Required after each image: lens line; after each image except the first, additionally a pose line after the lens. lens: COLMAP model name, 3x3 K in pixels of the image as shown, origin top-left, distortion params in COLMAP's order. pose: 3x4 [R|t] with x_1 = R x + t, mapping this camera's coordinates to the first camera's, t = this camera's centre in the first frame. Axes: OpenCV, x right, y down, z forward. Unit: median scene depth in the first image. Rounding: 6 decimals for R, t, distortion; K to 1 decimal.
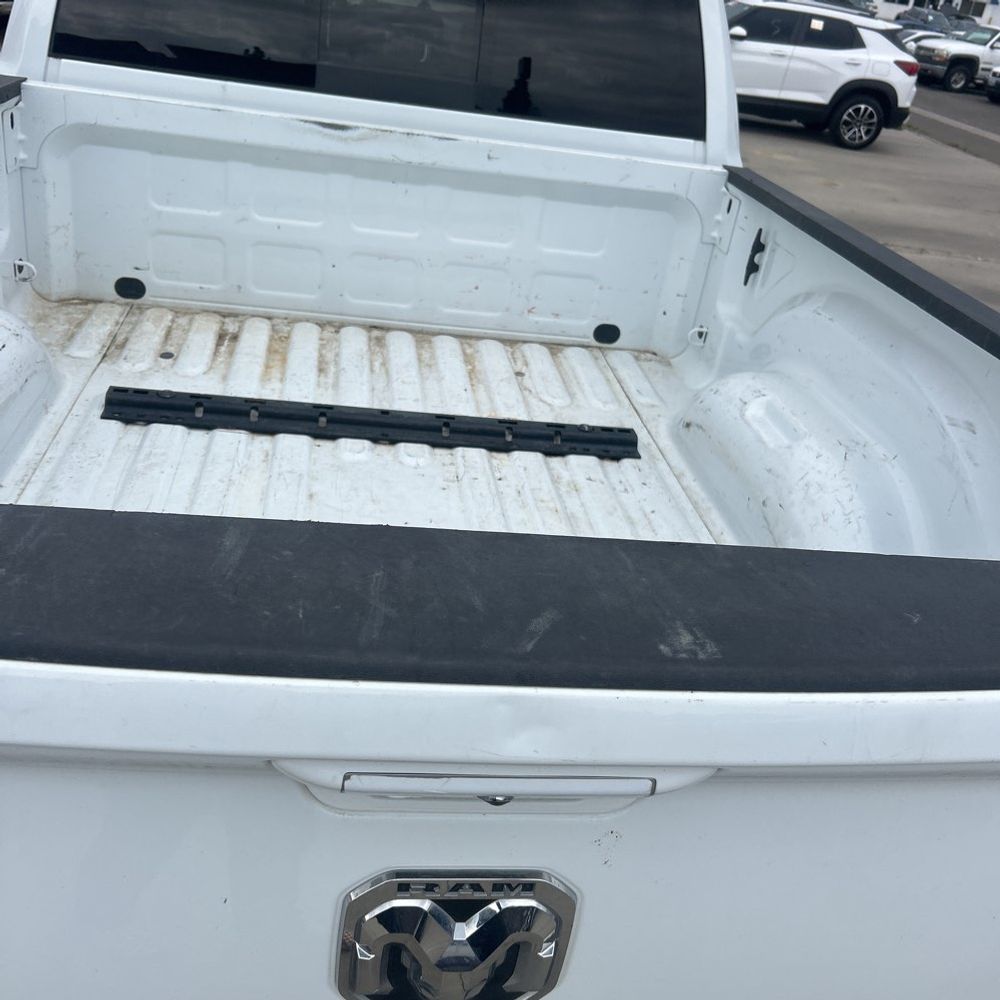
lens RADIAL K [[1013.4, 0, 485.6], [0, 1013.4, 502.7], [0, 0, 1]] dist [0.048369, -0.072530]
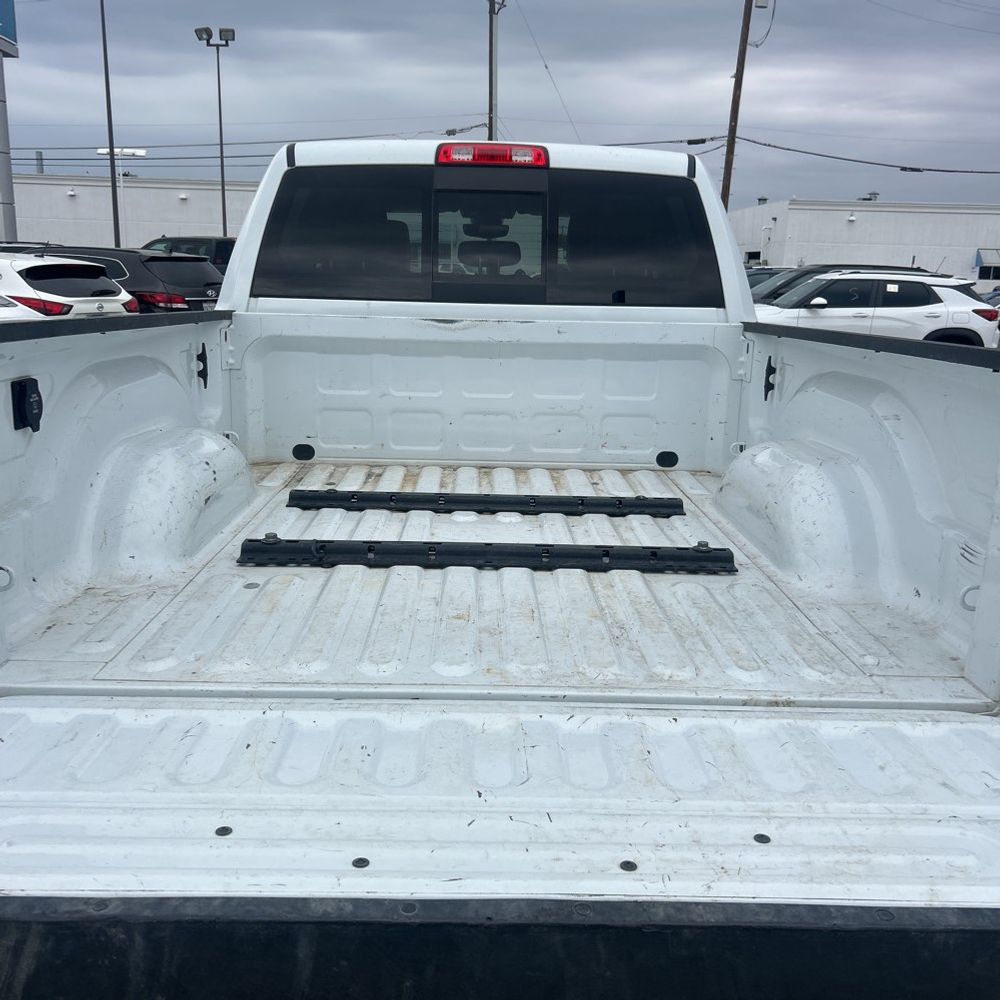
lens RADIAL K [[995.6, 0, 500.8], [0, 995.6, 501.8], [0, 0, 1]] dist [0.137644, -0.321867]
pose [[0.988996, -0.091910, -0.115927, 0.060044], [0.055522, 0.956917, -0.285003, 0.251330], [0.137127, 0.275430, 0.951491, -0.215760]]
